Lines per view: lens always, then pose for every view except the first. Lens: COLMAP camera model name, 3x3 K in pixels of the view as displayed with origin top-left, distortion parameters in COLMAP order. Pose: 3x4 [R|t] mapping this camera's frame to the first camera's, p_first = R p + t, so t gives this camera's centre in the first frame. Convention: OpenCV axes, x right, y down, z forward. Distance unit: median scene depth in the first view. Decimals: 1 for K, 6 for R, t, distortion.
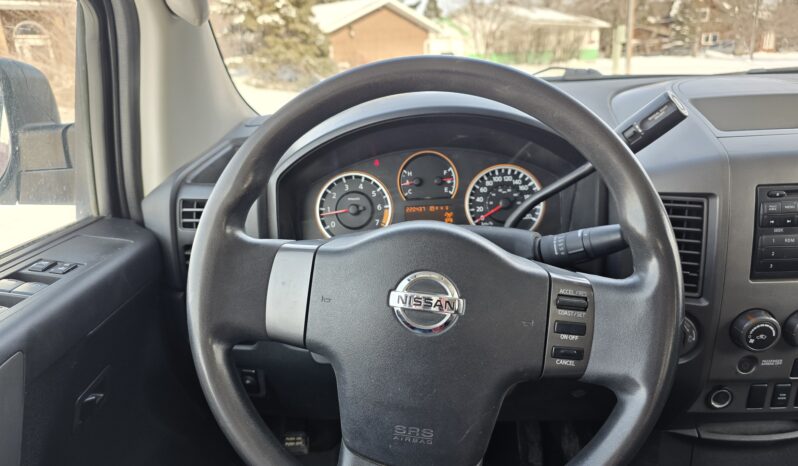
lens RADIAL K [[544.4, 0, 393.6], [0, 544.4, 238.3], [0, 0, 1]] dist [0.044999, -0.047375]
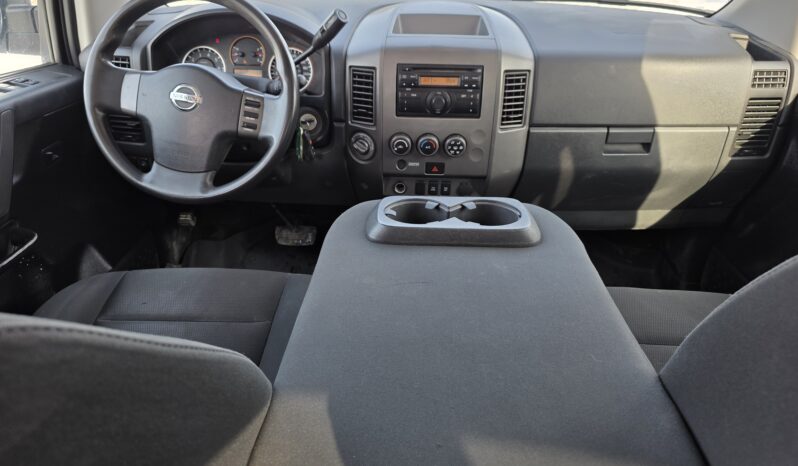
lens RADIAL K [[544.4, 0, 396.0], [0, 544.4, 242.2], [0, 0, 1]] dist [0.044999, -0.047375]
pose [[0.998113, 0.061151, 0.005490, 0.555368], [-0.061189, 0.983389, 0.170887, 0.152063], [0.005051, -0.170900, 0.985275, -0.789645]]
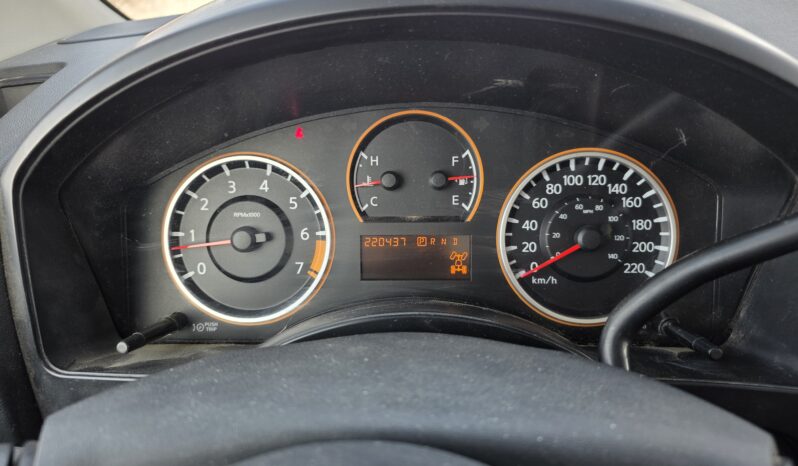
lens RADIAL K [[544.4, 0, 401.1], [0, 544.4, 234.3], [0, 0, 1]] dist [0.044999, -0.047375]
pose [[0.999511, 0.029078, 0.011481, 0.048145], [-0.030177, 0.993316, 0.111408, -0.110443], [-0.008165, -0.111700, 0.993708, 0.559289]]
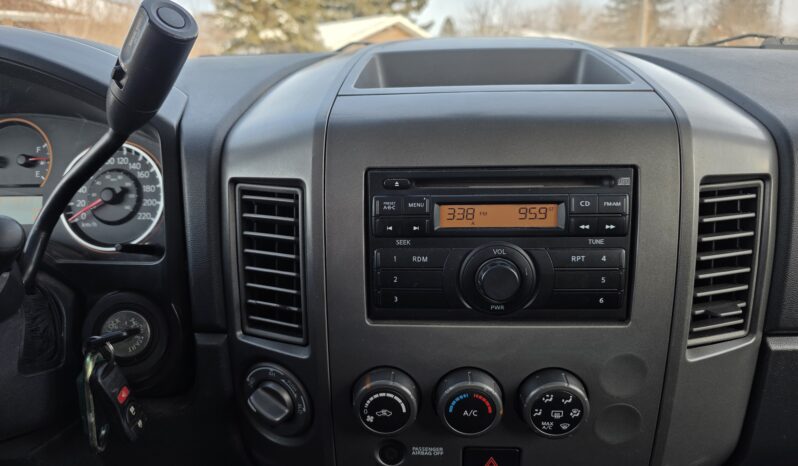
lens RADIAL K [[544.4, 0, 394.0], [0, 544.4, 240.3], [0, 0, 1]] dist [0.044999, -0.047375]
pose [[0.999089, 0.033072, -0.026983, 0.577546], [-0.033931, 0.998911, -0.032016, 0.002418], [0.025894, 0.032902, 0.999123, 0.312883]]
